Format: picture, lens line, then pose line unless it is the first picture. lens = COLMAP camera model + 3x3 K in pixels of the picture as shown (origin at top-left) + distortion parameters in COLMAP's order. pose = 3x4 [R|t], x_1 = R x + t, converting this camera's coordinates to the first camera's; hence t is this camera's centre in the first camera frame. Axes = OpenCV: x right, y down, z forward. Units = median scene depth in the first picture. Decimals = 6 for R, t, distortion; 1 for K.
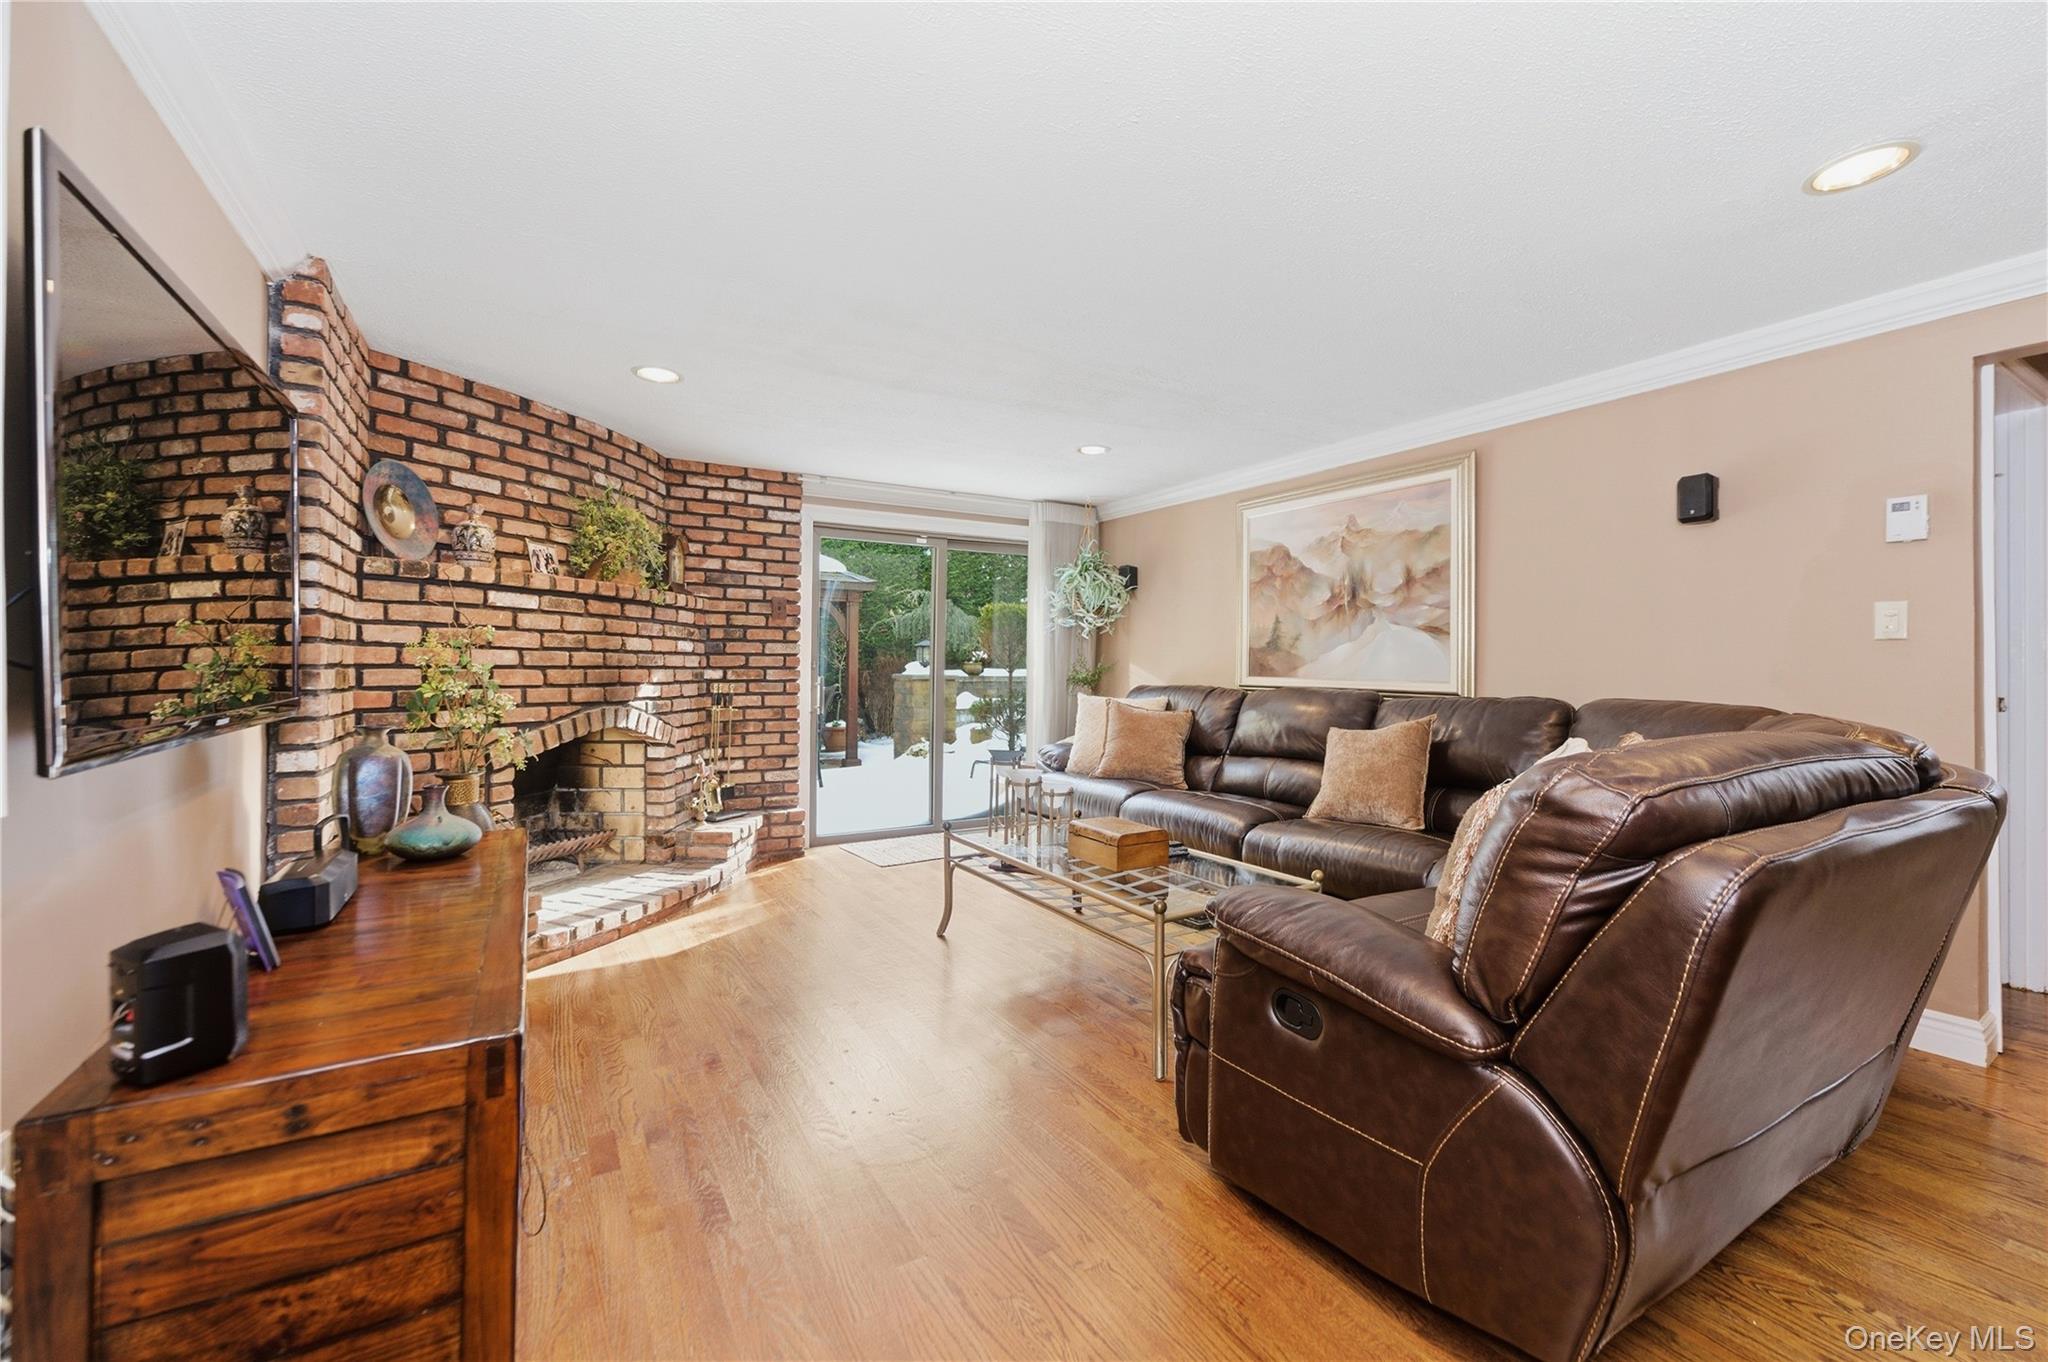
lens RADIAL K [[834.2, 0, 1024.3], [0, 834.2, 673.8], [0, 0, 1]] dist [-0.001389, 0.000126]
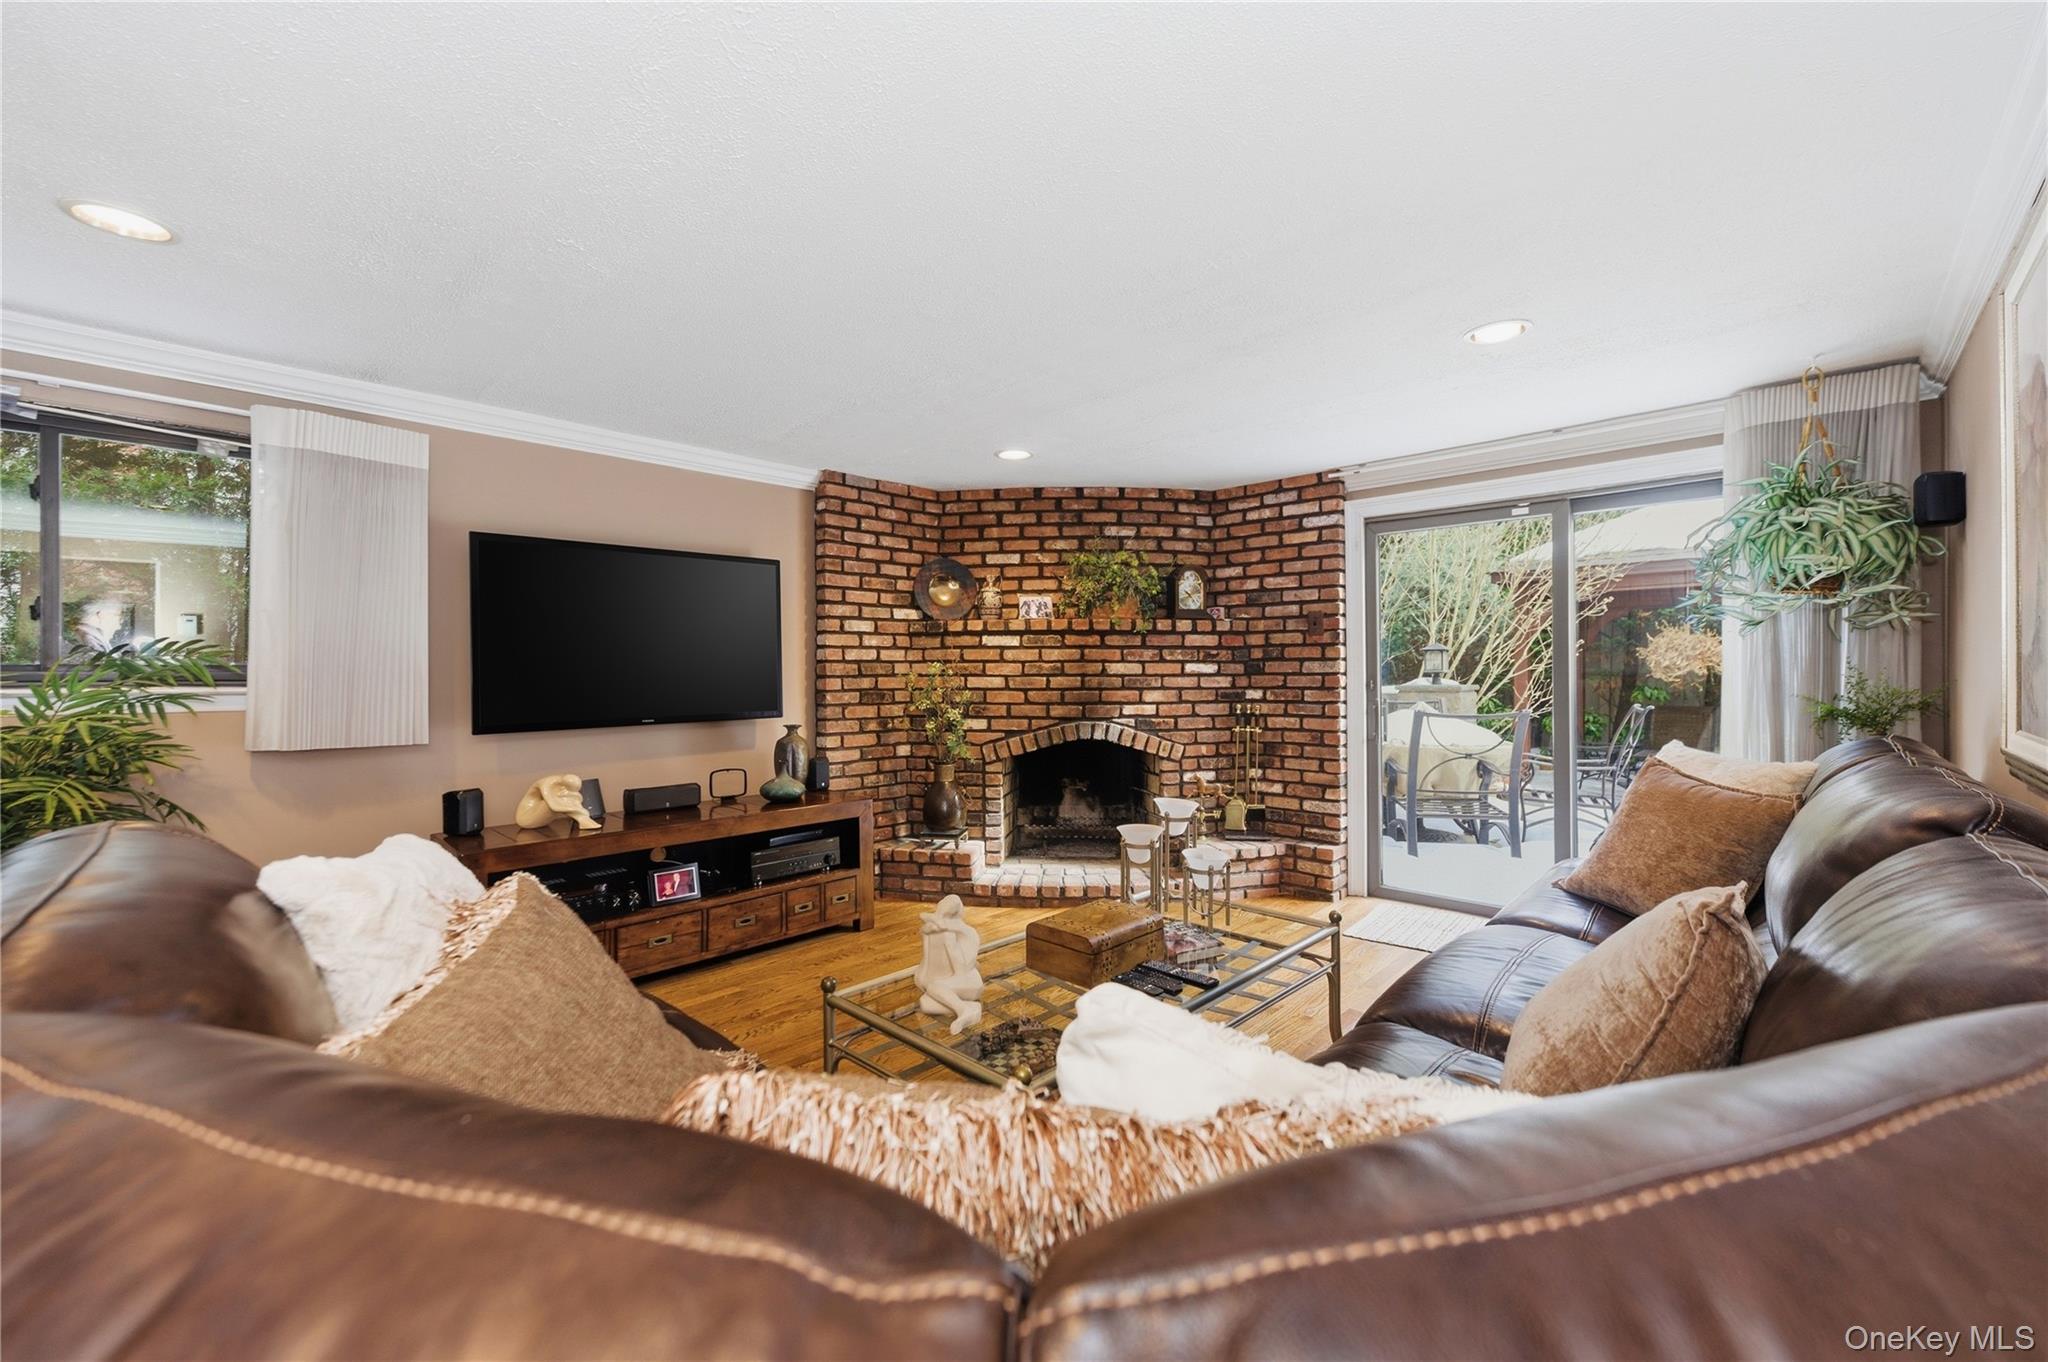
lens RADIAL K [[834.2, 0, 1023.1], [0, 834.2, 676.0], [0, 0, 1]] dist [-0.001389, 0.000126]
pose [[0.281412, -0.003022, -0.959582, 0.508134], [-0.000756, 0.999994, -0.003371, -0.017818], [0.959587, 0.001674, 0.281408, 0.449377]]
